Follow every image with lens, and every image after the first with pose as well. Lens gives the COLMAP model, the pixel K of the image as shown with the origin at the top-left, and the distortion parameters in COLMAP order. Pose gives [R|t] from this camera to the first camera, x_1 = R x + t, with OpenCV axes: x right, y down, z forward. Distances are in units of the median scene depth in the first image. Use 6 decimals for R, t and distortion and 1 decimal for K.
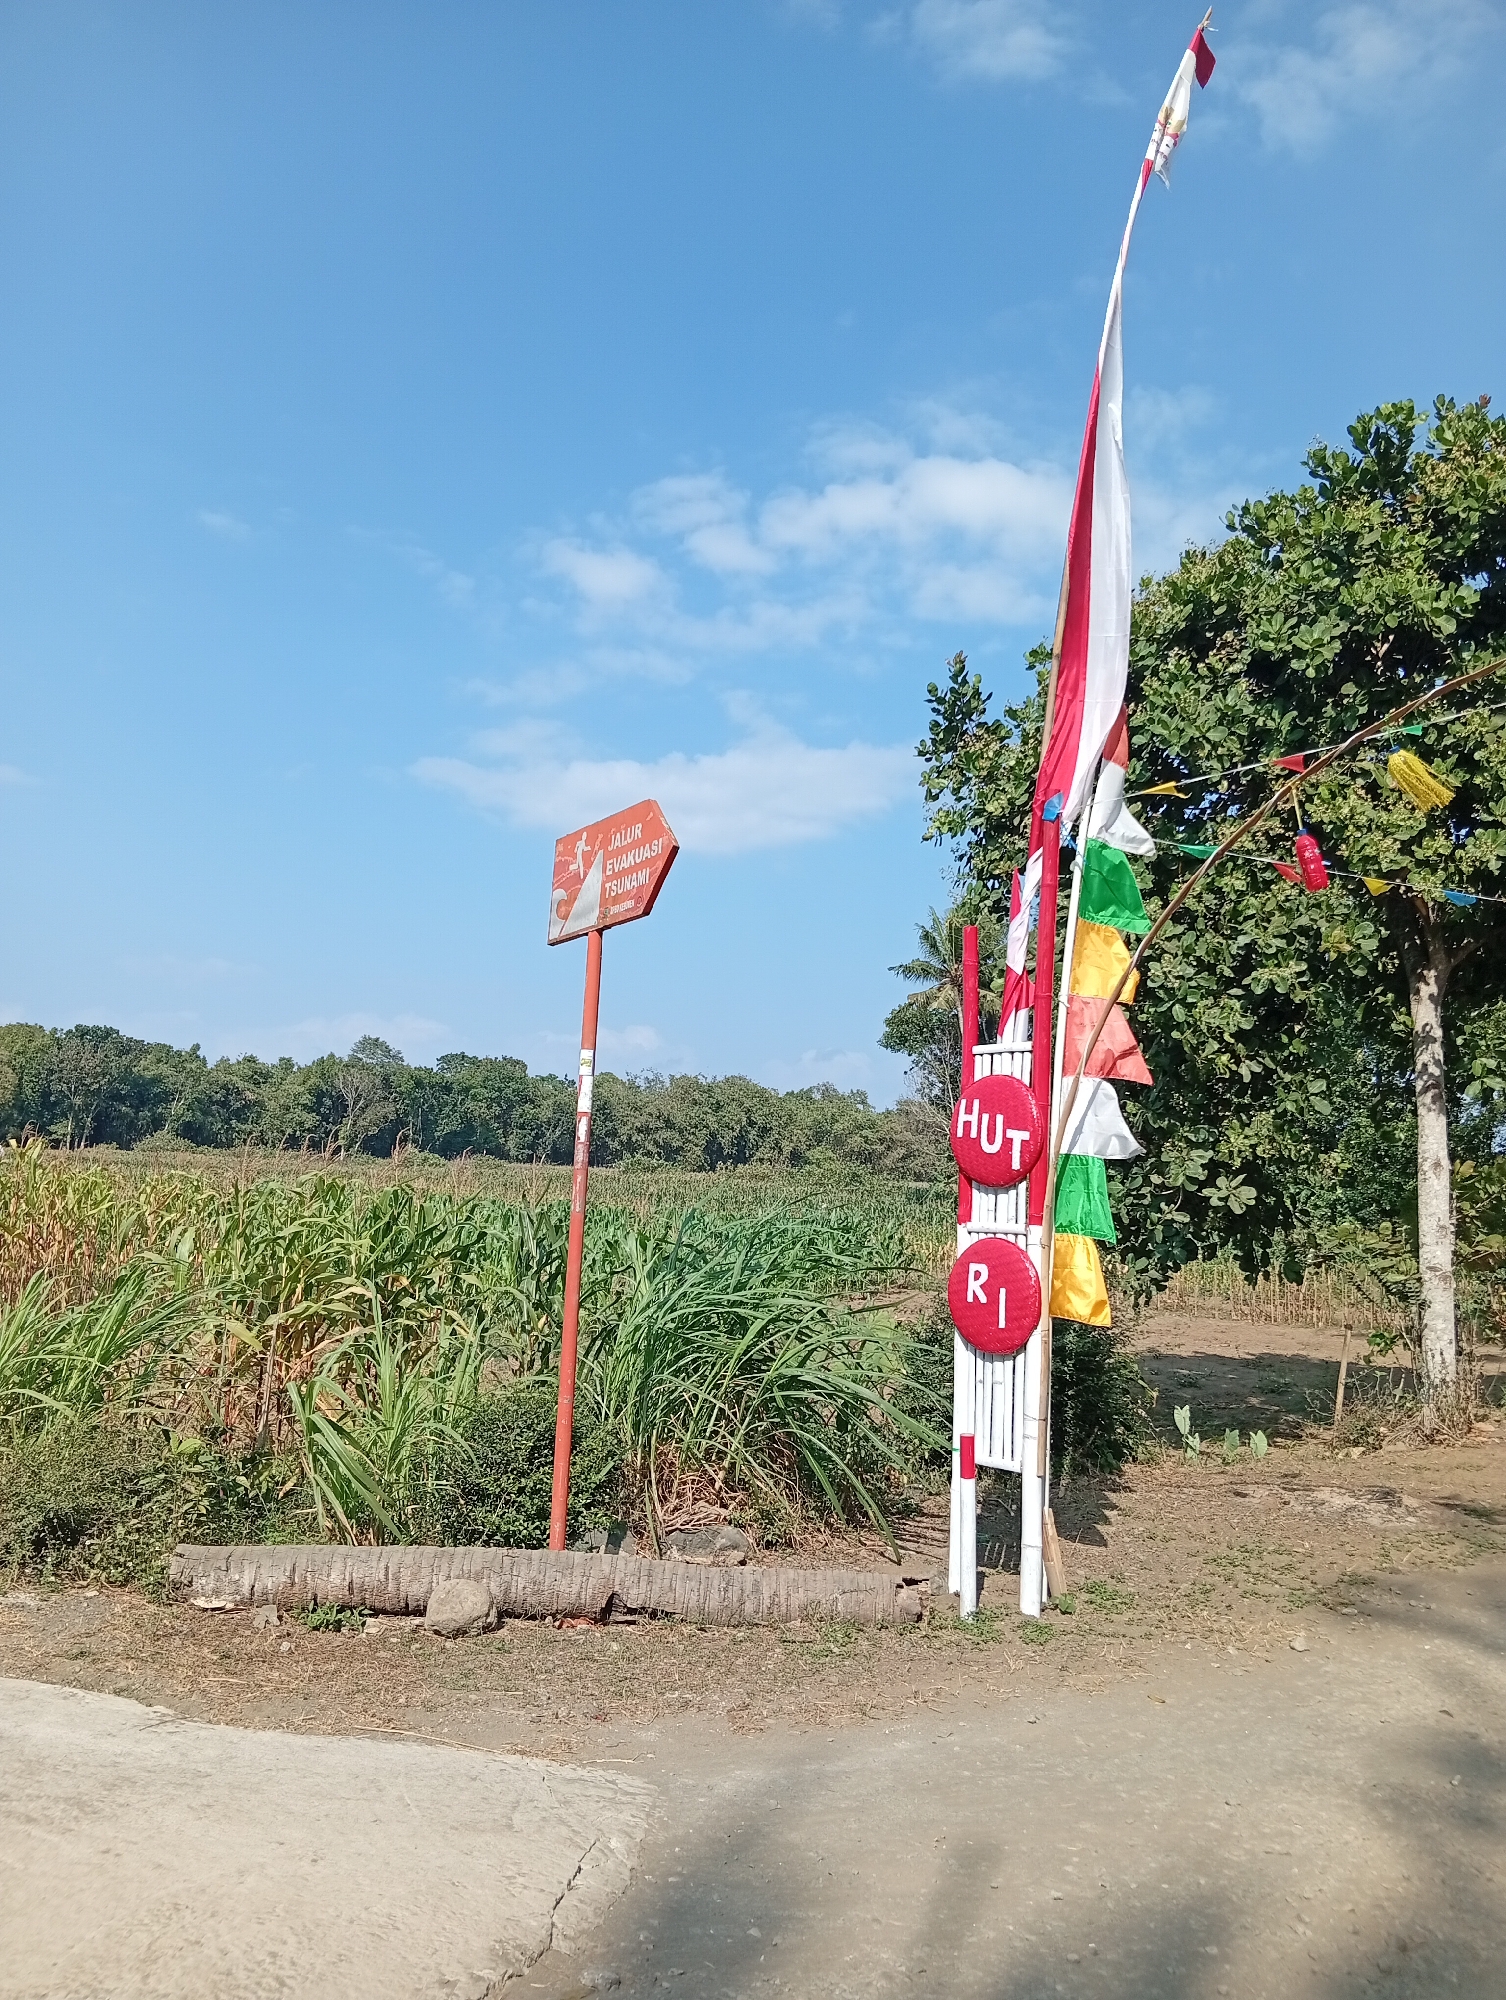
lens RADIAL K [[1567.4, 0, 753.0], [0, 1567.4, 1000.0], [0, 0, 1]] dist [0.119674, -0.271607]
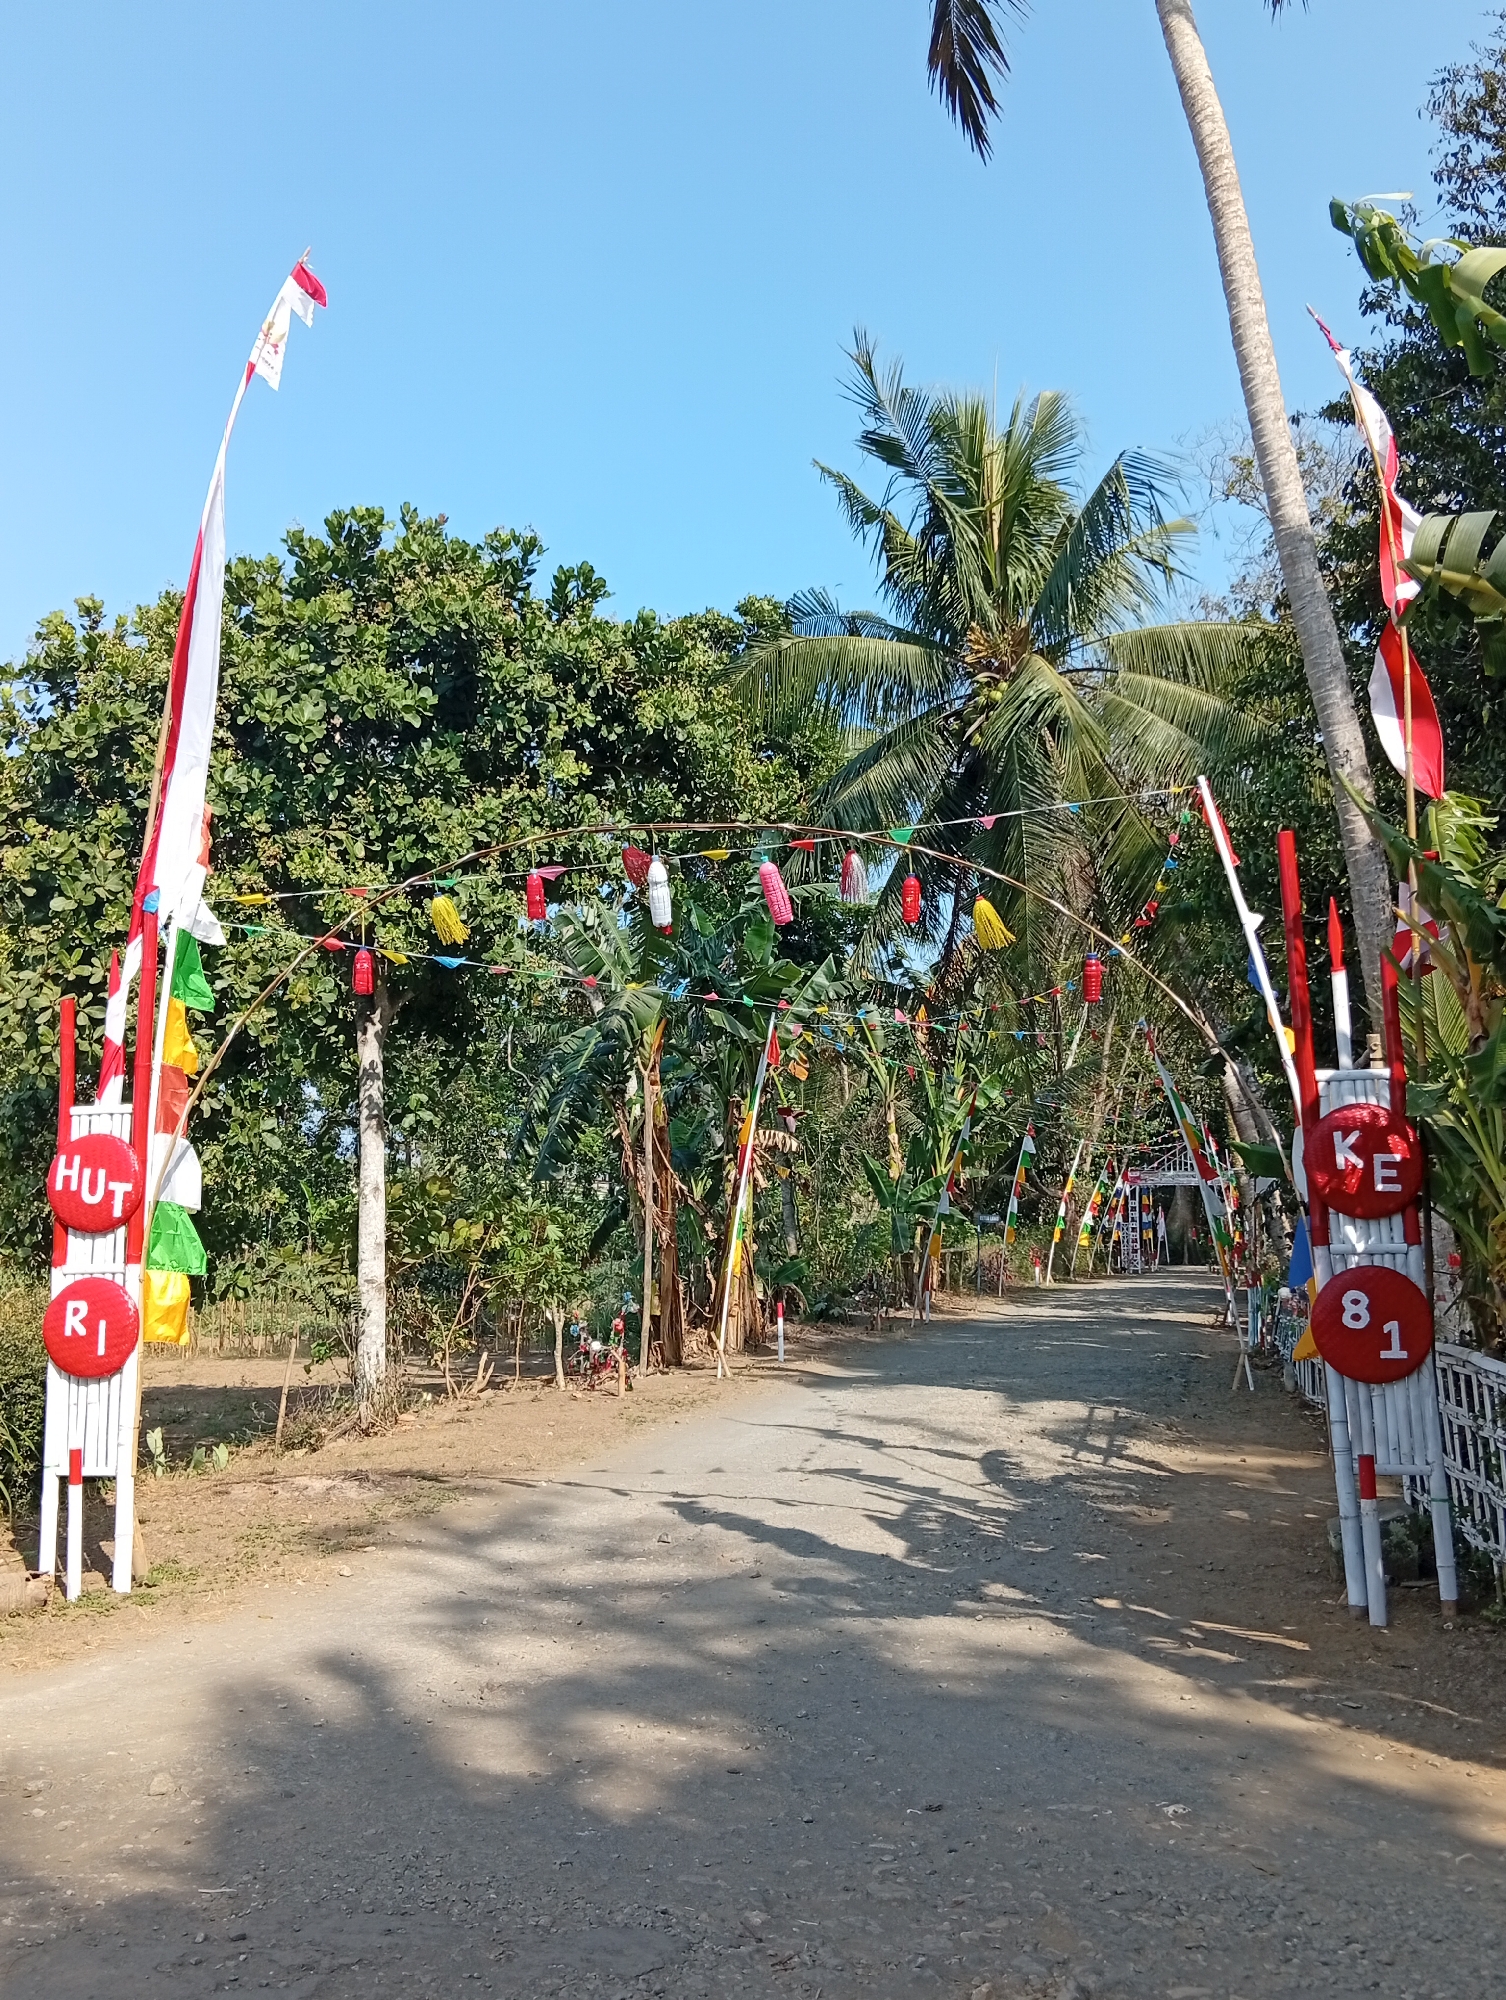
lens RADIAL K [[1909.4, 0, 753.0], [0, 1909.4, 1000.0], [0, 0, 1]] dist [0.077071, 0.000014]
pose [[0.786212, 0.028428, 0.617302, -0.196937], [-0.036226, 0.999344, 0.000117, -0.039042], [-0.616894, -0.022455, 0.786726, -0.225958]]
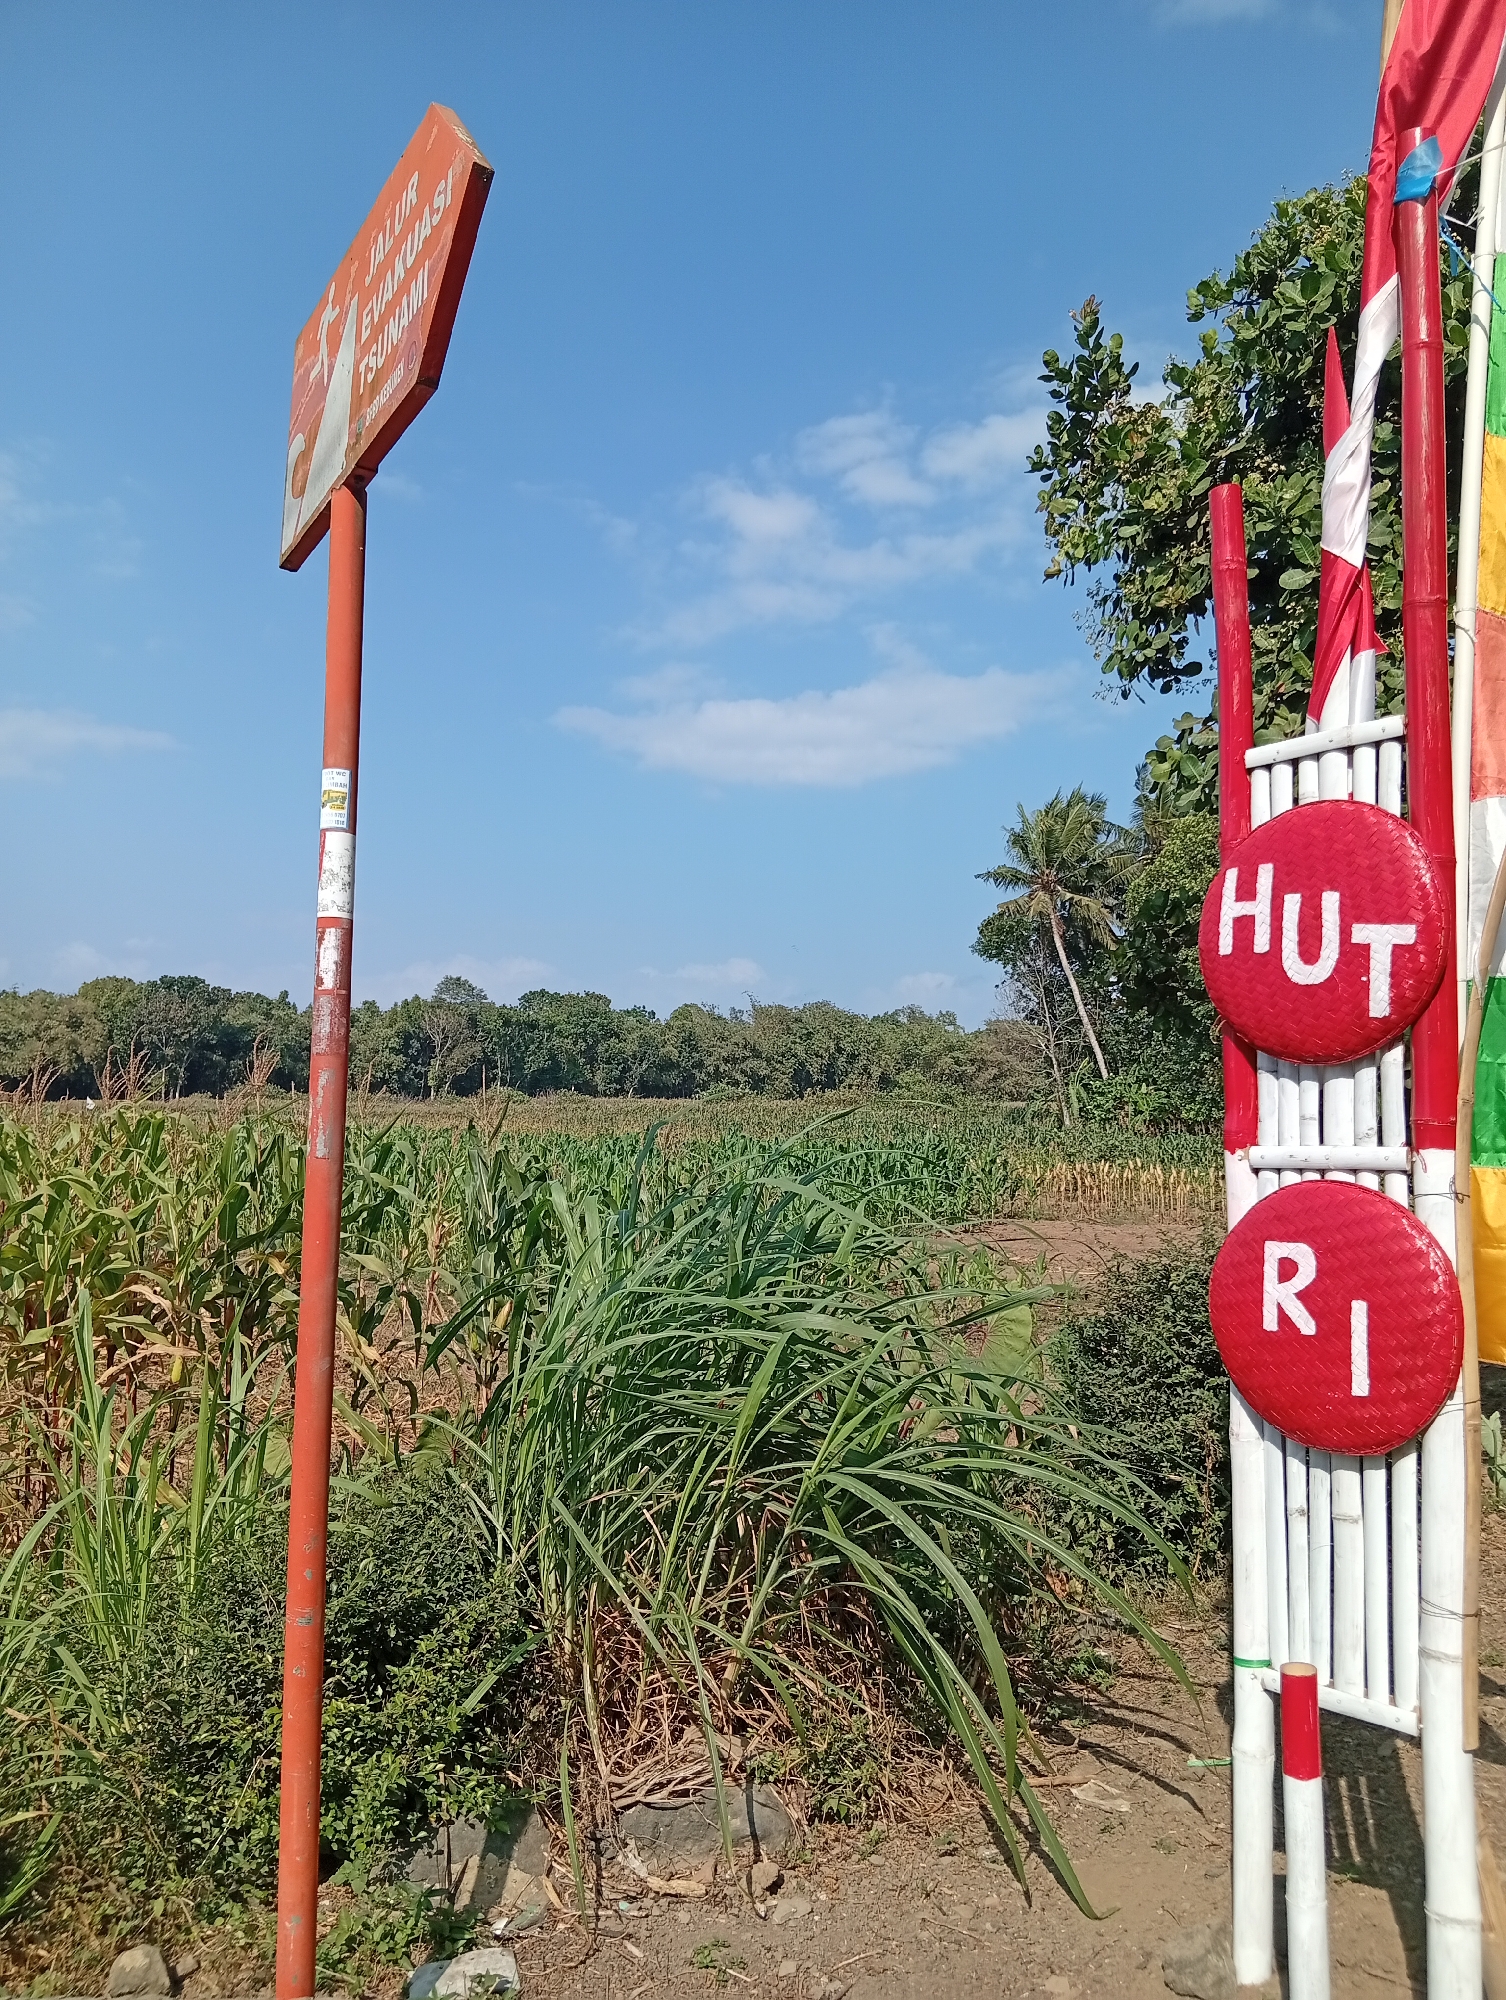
lens RADIAL K [[1567.4, 0, 753.0], [0, 1567.4, 1000.0], [0, 0, 1]] dist [0.119674, -0.271607]
pose [[0.997669, -0.040500, -0.054925, 0.014209], [0.042940, 0.998108, 0.044003, 0.044558], [0.053039, -0.046259, 0.997520, 0.329507]]
